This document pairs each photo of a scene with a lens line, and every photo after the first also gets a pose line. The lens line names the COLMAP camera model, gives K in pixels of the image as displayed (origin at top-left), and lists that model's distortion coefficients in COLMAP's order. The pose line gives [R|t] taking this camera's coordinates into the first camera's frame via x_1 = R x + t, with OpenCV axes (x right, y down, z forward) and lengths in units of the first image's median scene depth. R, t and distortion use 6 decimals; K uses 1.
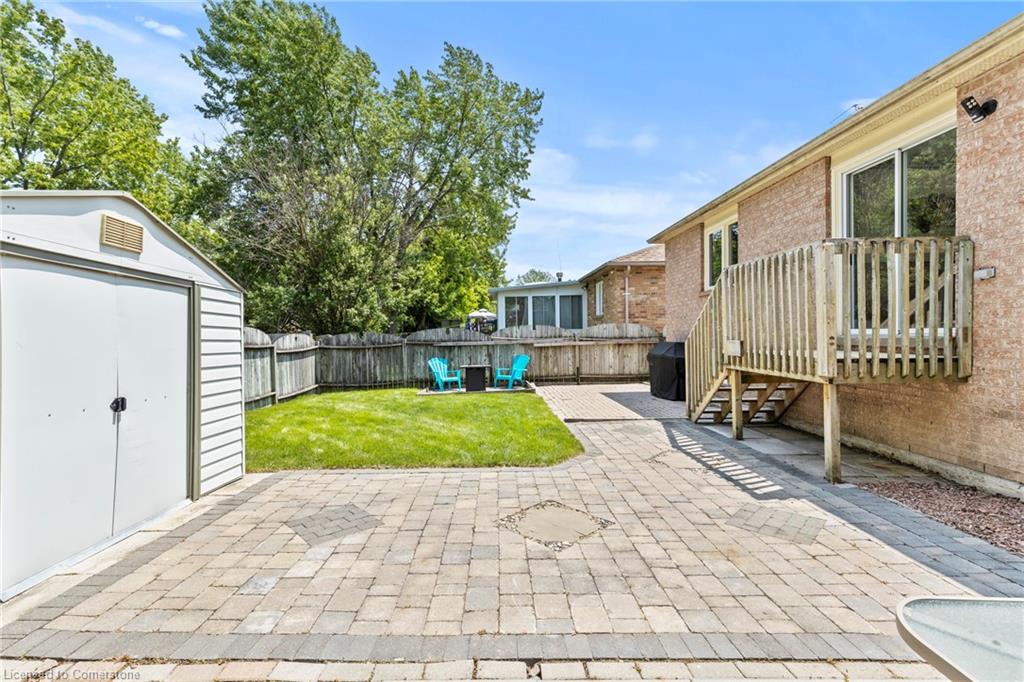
lens RADIAL K [[464.7, 0, 511.9], [0, 464.7, 341.8], [0, 0, 1]] dist [0.009349, -0.000555]
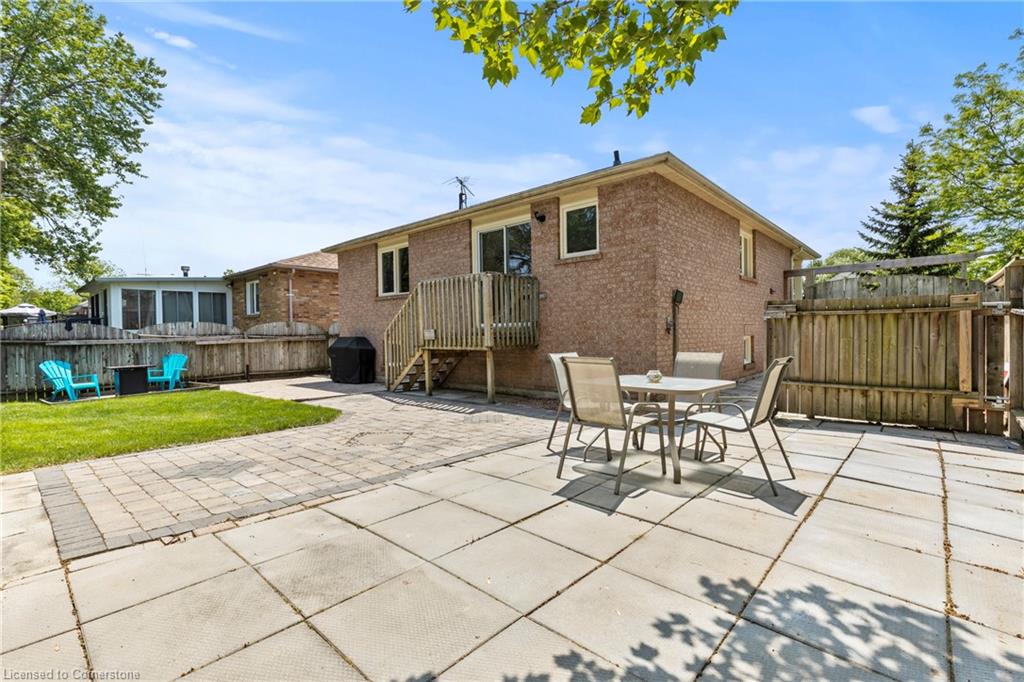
lens RADIAL K [[464.7, 0, 512.2], [0, 464.7, 341.5], [0, 0, 1]] dist [0.009349, -0.000555]
pose [[0.680686, -0.010604, 0.732498, -0.221265], [0.021926, 0.999742, -0.005902, 0.024905], [-0.732247, 0.020078, 0.680743, -0.114359]]
